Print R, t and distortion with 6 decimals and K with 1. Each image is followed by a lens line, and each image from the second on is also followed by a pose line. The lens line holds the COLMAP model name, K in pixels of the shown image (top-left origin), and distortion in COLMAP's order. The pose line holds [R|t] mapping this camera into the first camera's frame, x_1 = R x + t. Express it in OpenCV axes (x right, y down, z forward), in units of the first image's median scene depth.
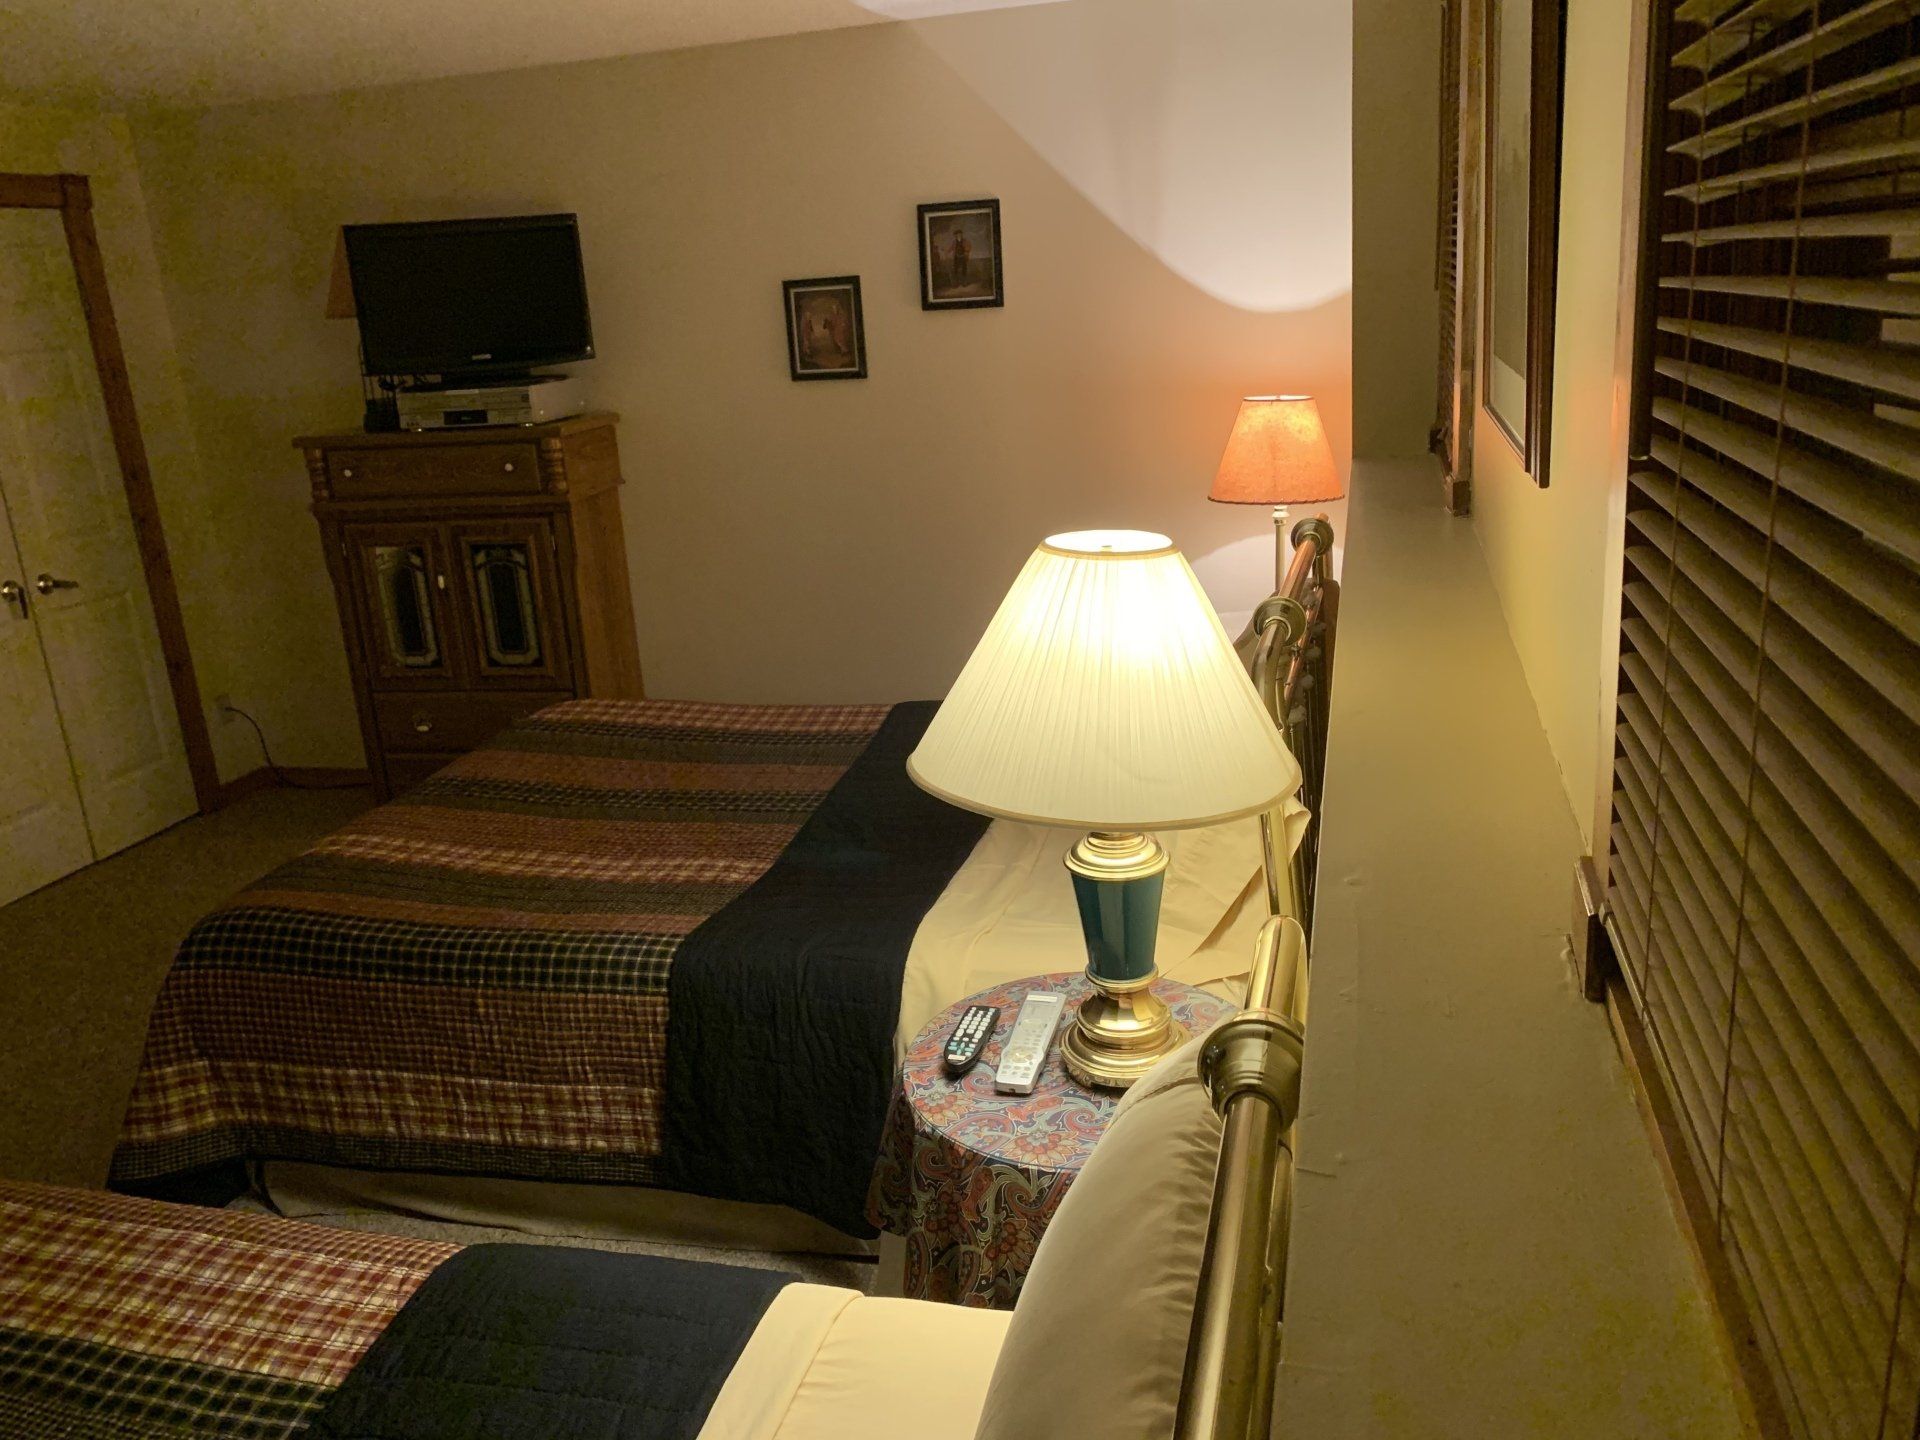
lens RADIAL K [[1441.1, 0, 961.8], [0, 1441.1, 713.5], [0, 0, 1]] dist [0.006418, -0.034140]
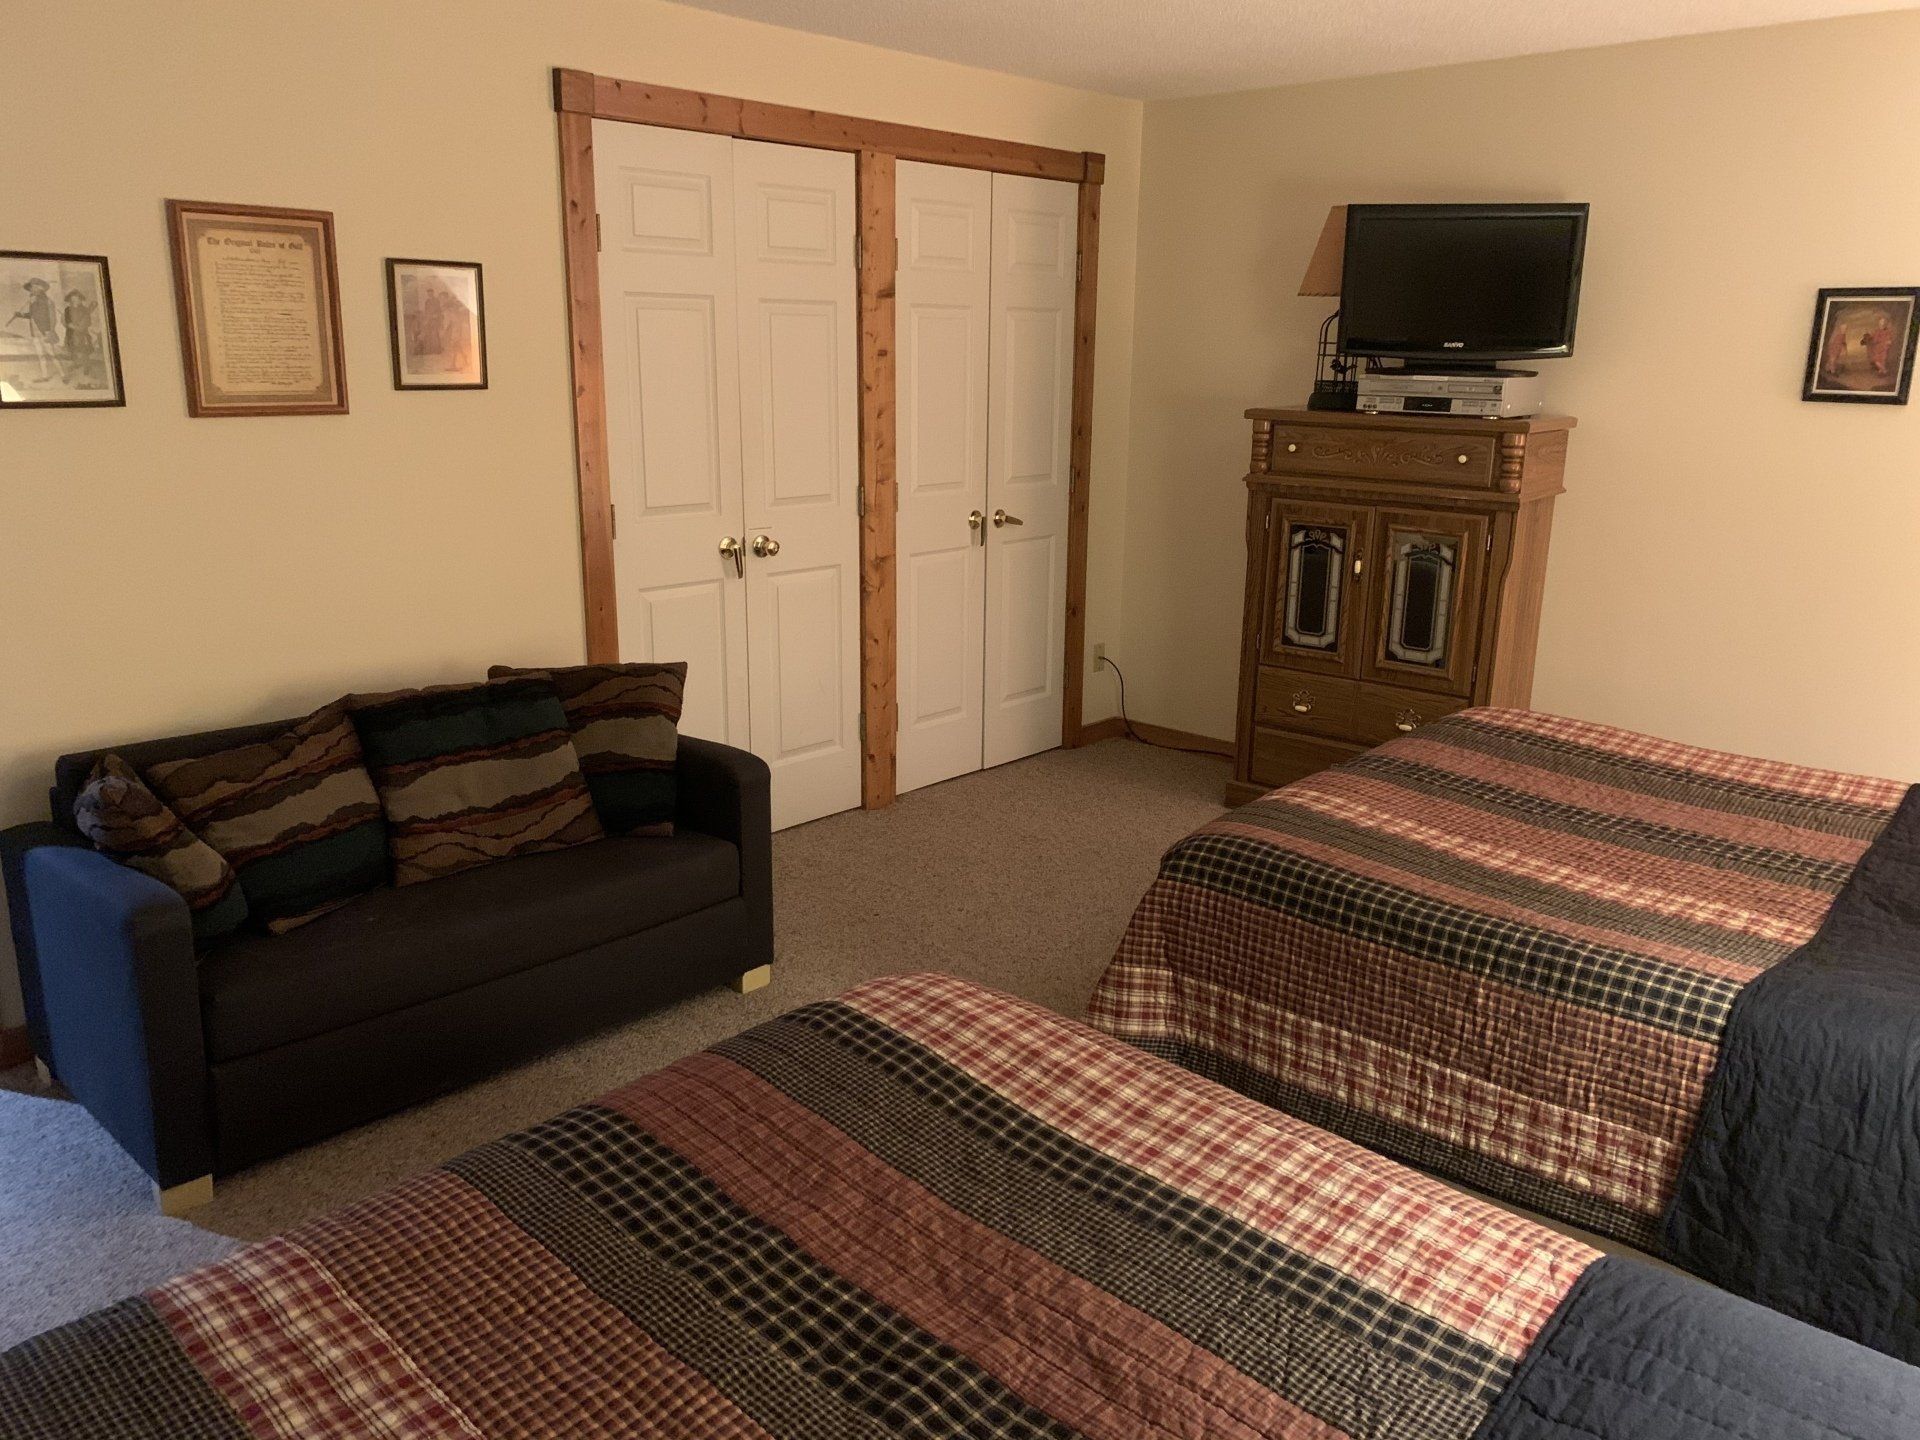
lens RADIAL K [[1441.1, 0, 942.7], [0, 1441.1, 712.7], [0, 0, 1]] dist [0.006418, -0.034140]
pose [[0.864727, 0.192774, -0.463774, -0.199479], [-0.202310, 0.978872, 0.029666, 0.055103], [0.459694, 0.068173, 0.885457, -0.004580]]
